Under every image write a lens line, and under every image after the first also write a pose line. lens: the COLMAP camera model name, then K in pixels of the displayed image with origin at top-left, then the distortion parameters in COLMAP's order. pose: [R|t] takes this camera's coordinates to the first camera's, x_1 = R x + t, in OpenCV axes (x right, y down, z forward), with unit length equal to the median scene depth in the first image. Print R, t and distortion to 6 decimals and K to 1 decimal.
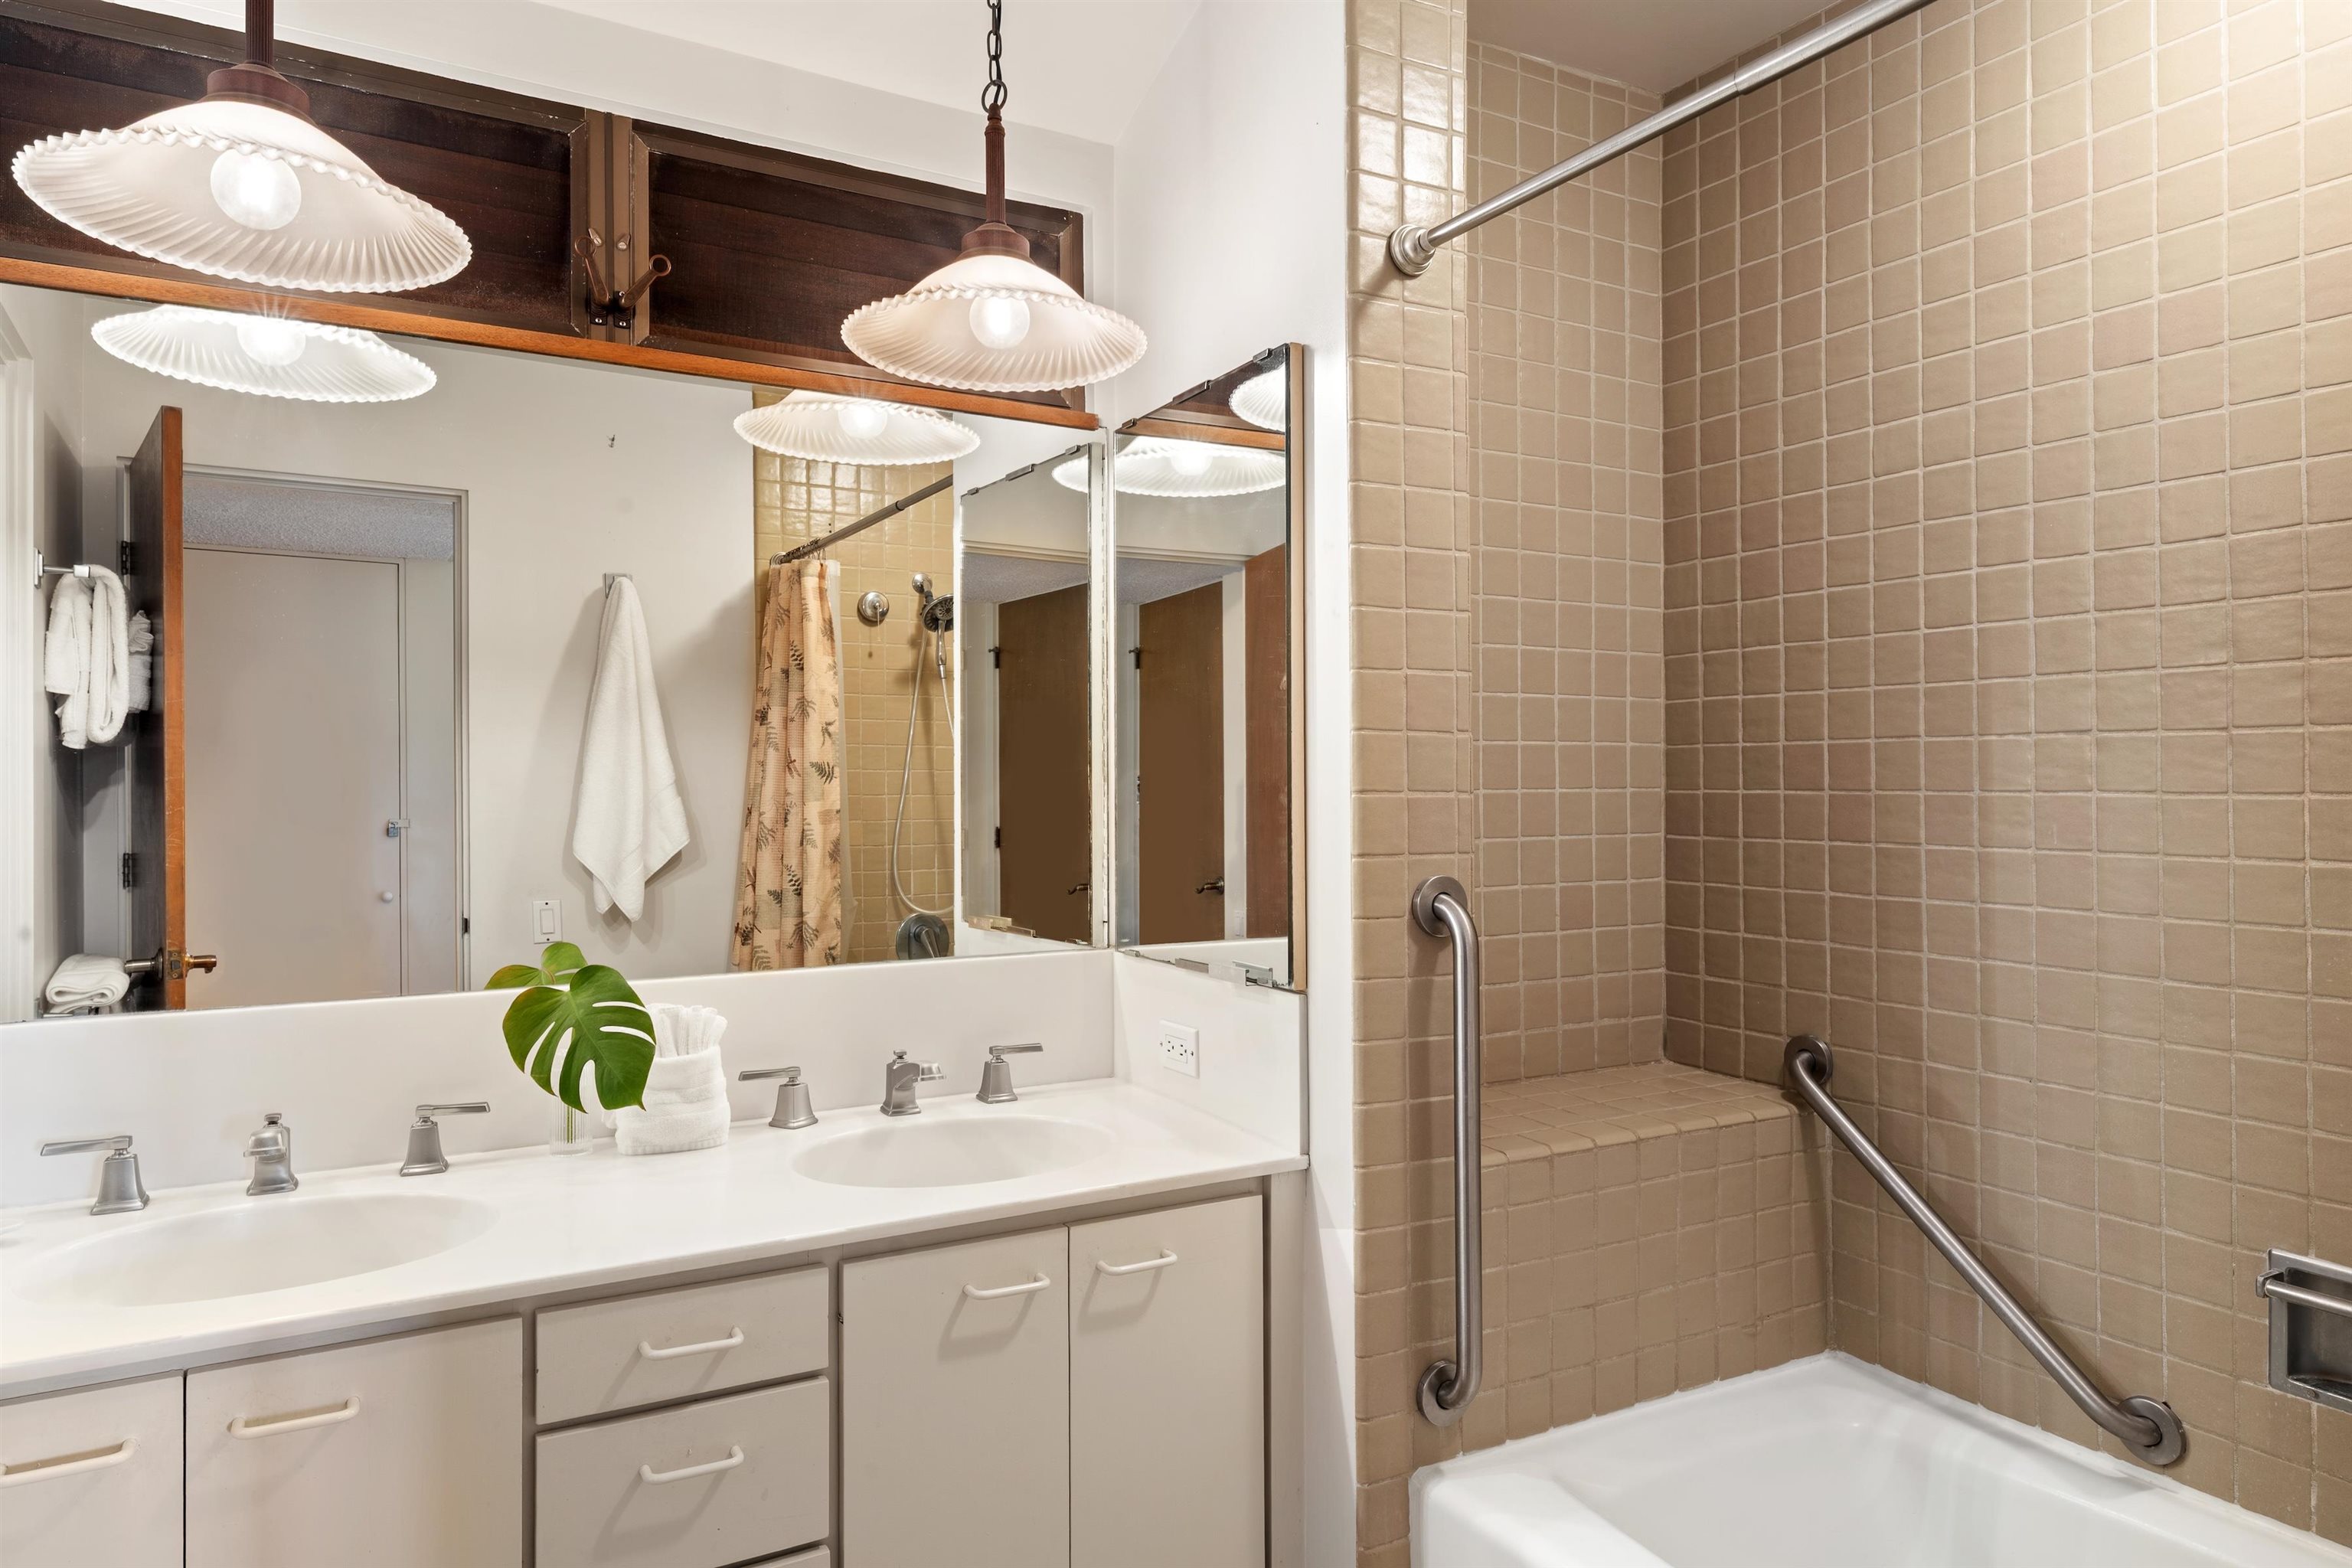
lens RADIAL K [[1449.9, 0, 1176.0], [0, 1449.9, 784.0], [0, 0, 1]] dist [0.003296, -0.000480]
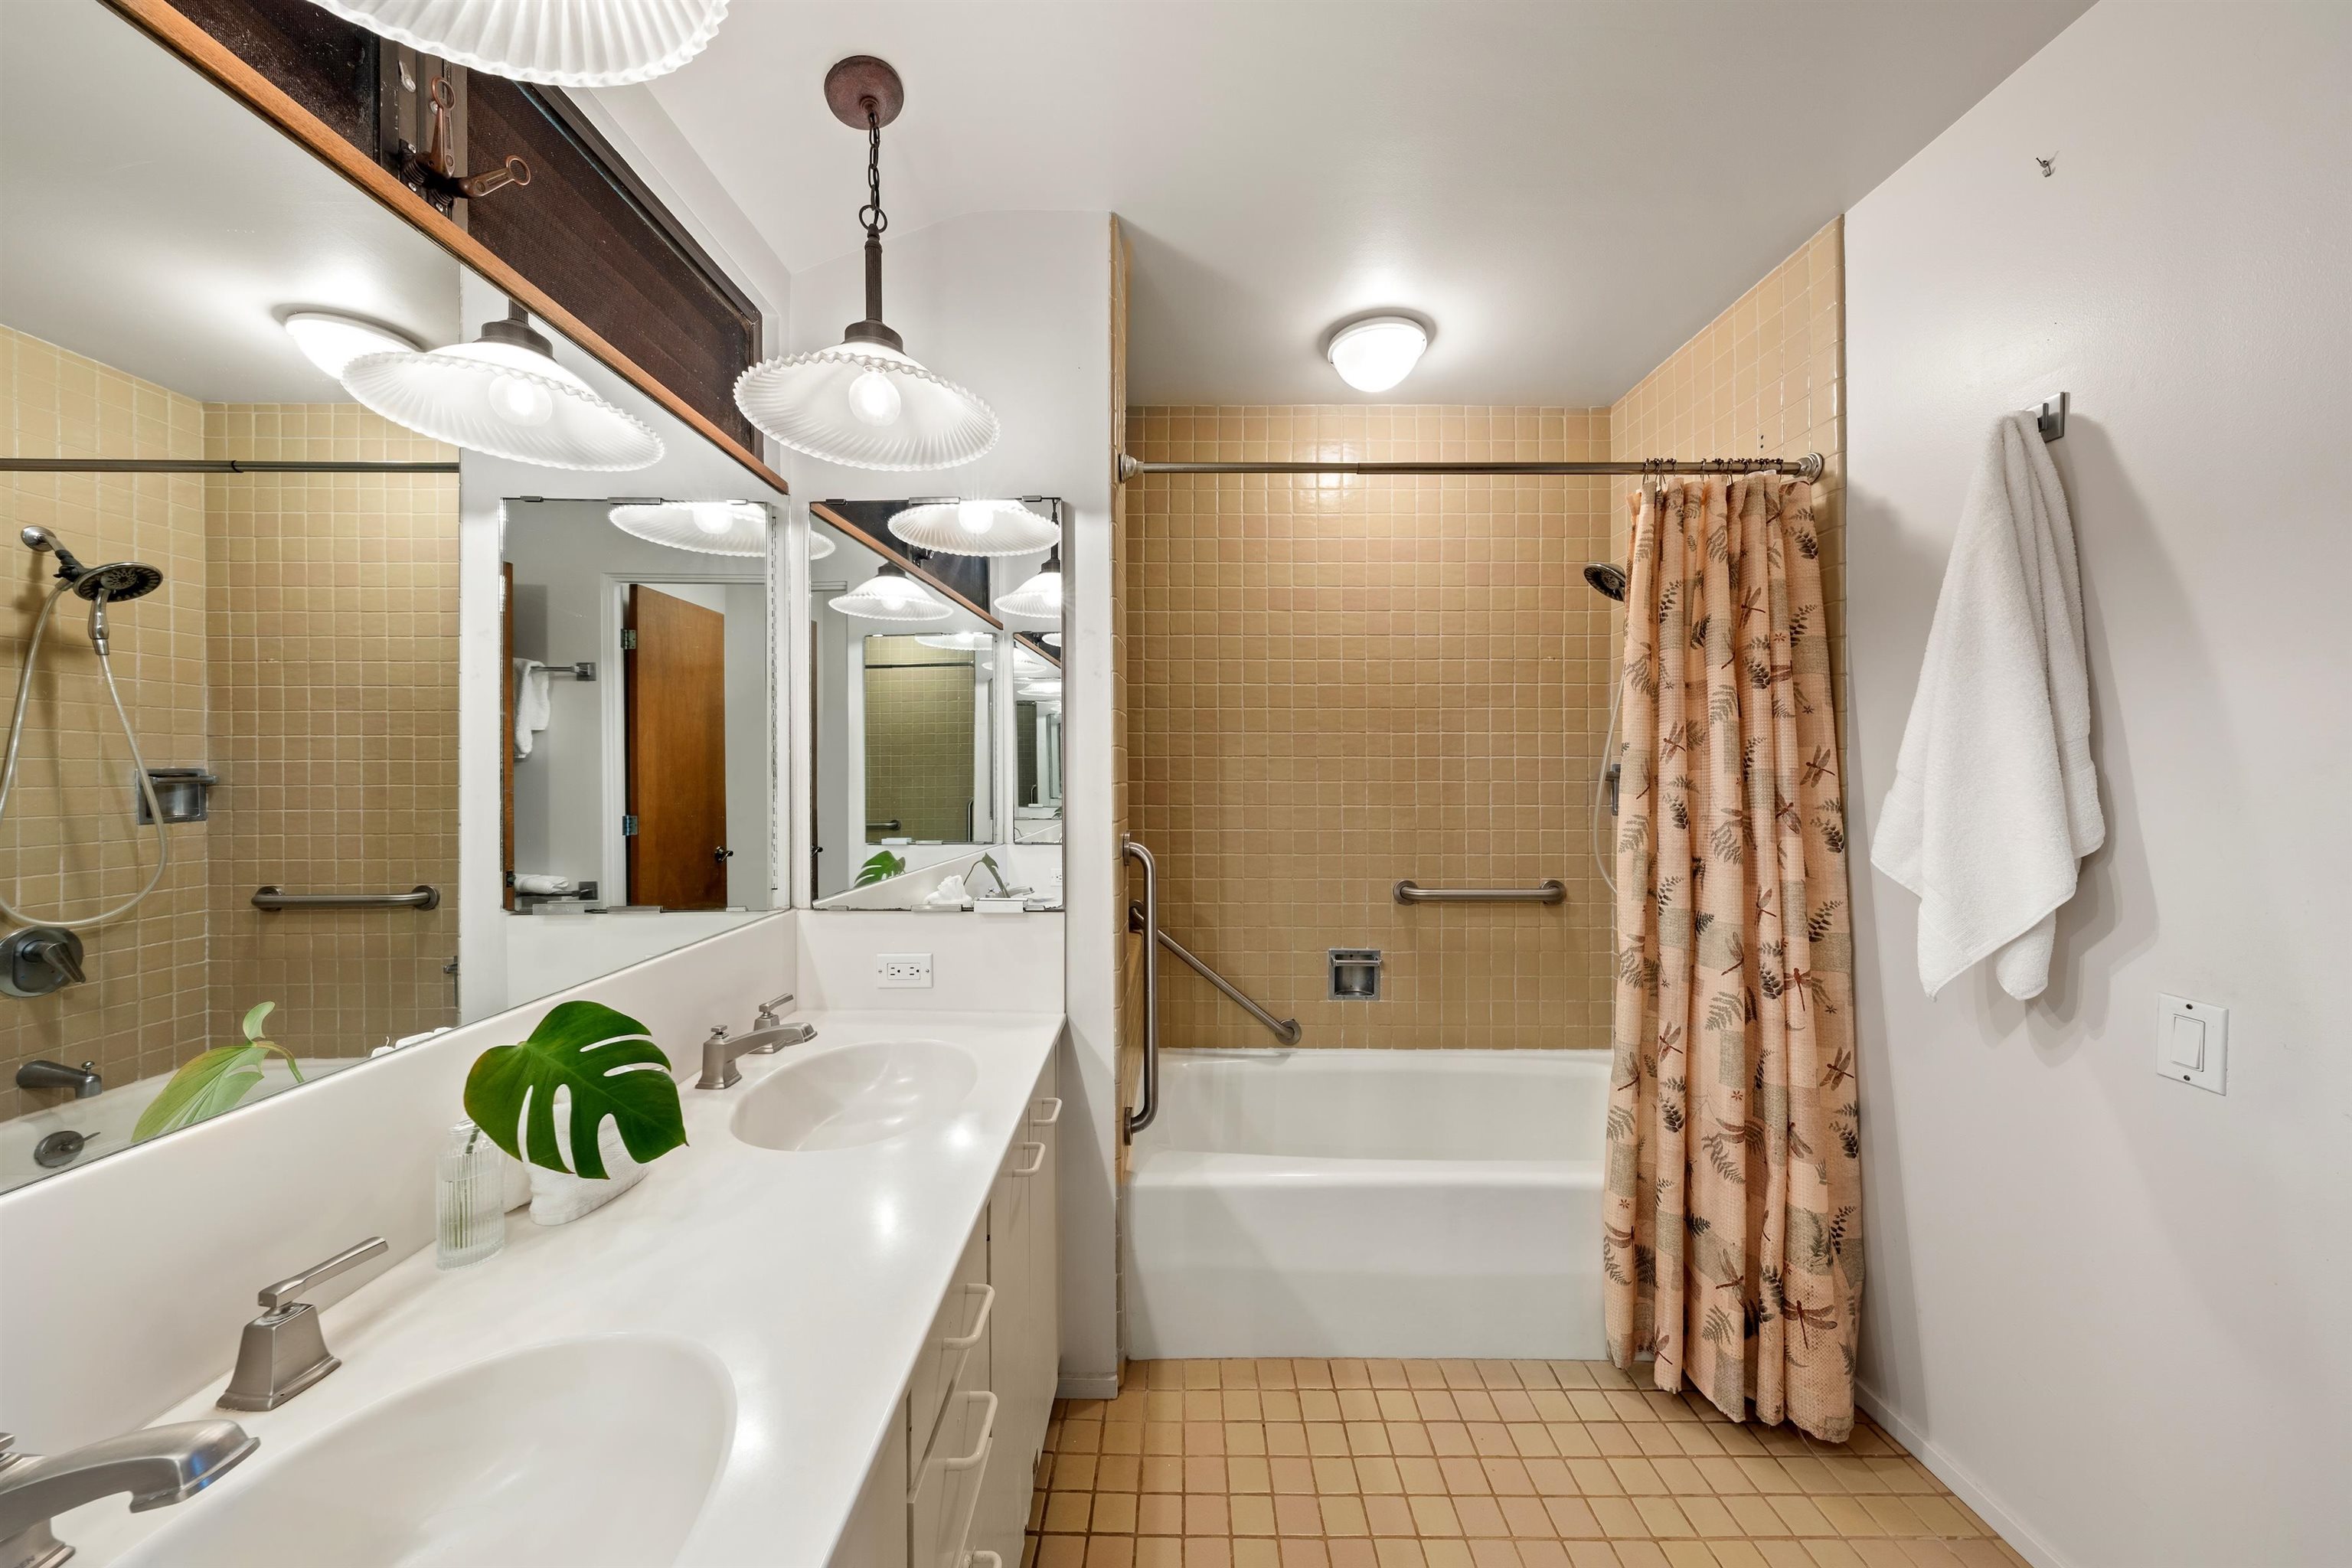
lens RADIAL K [[792.0, 0, 1176.6], [0, 792.0, 772.6], [0, 0, 1]] dist [-0.000082, 0.000002]
pose [[0.495018, 0.001941, 0.868881, -0.578993], [-0.002356, 0.999997, -0.000891, -0.006085], [-0.868880, -0.001606, 0.495021, 0.445813]]
